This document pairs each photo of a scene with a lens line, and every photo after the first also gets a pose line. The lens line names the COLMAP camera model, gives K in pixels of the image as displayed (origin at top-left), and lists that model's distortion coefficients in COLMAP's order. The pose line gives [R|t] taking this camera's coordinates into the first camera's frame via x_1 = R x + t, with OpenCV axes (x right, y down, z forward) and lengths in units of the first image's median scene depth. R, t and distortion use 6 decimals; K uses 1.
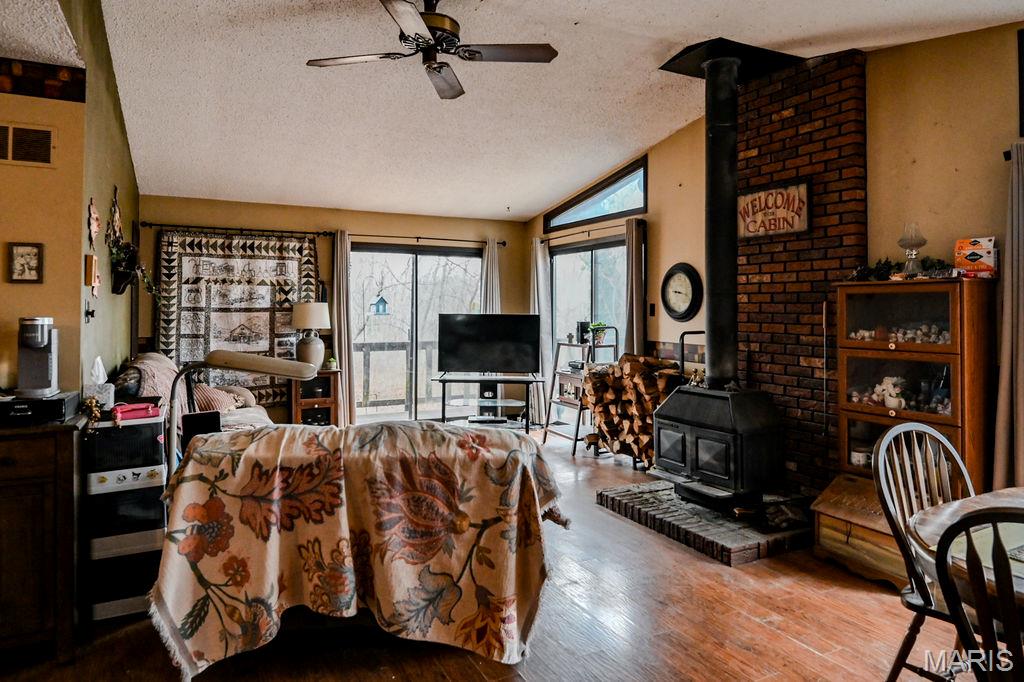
lens RADIAL K [[621.8, 0, 512.3], [0, 621.8, 299.5], [0, 0, 1]] dist [0.000245, -0.021731]
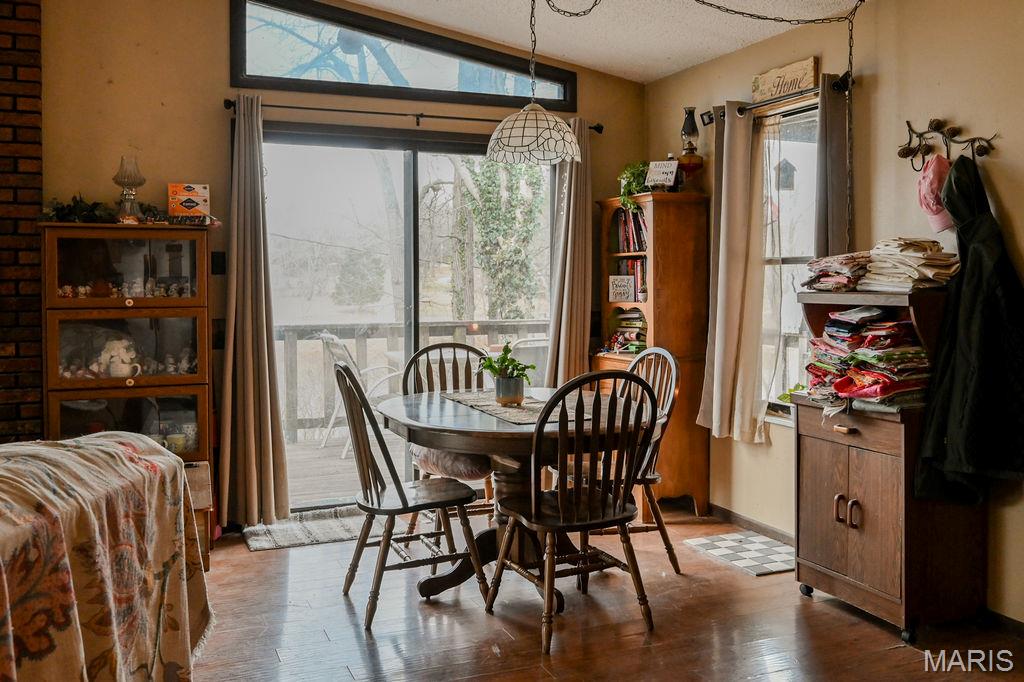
lens RADIAL K [[907.5, 0, 512.0], [0, 907.5, 341.0], [0, 0, 1]] dist [-0.005450, -0.004804]
pose [[0.107449, -0.068224, 0.991867, -0.276226], [-0.014590, 0.997427, 0.070187, 0.016687], [-0.994104, -0.022013, 0.106177, 0.174996]]
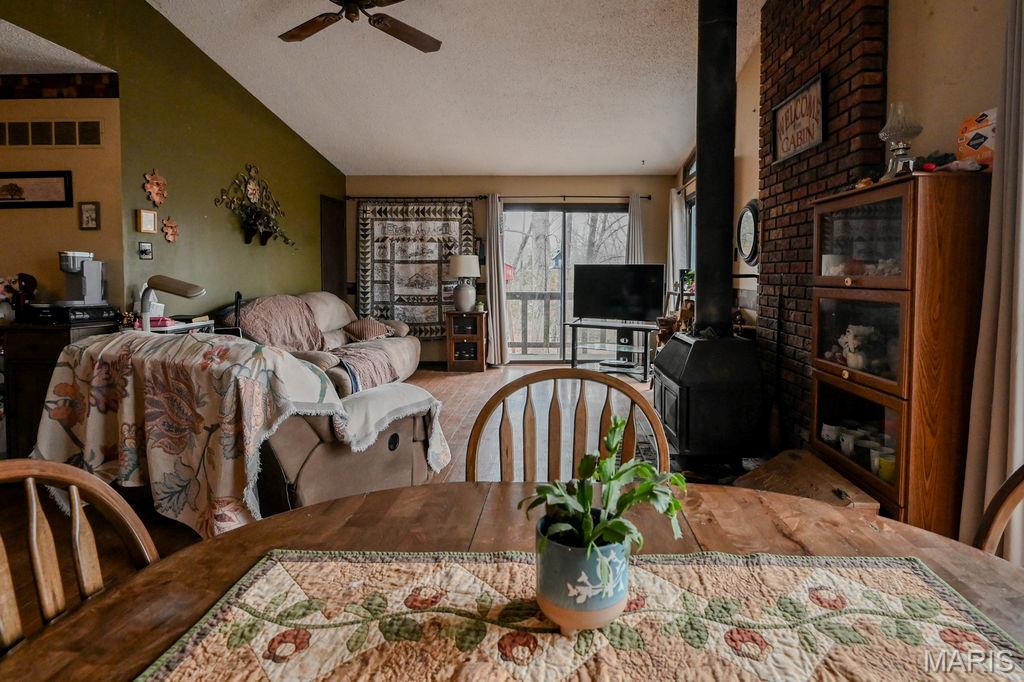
lens RADIAL K [[536.3, 0, 537.4], [0, 536.3, 296.9], [0, 0, 1]] dist [-0.014269, -0.000257]
pose [[0.890646, 0.018536, -0.454319, 0.285528], [0.009099, 0.998242, 0.058565, 0.026700], [0.454606, -0.056295, 0.888912, 0.143473]]
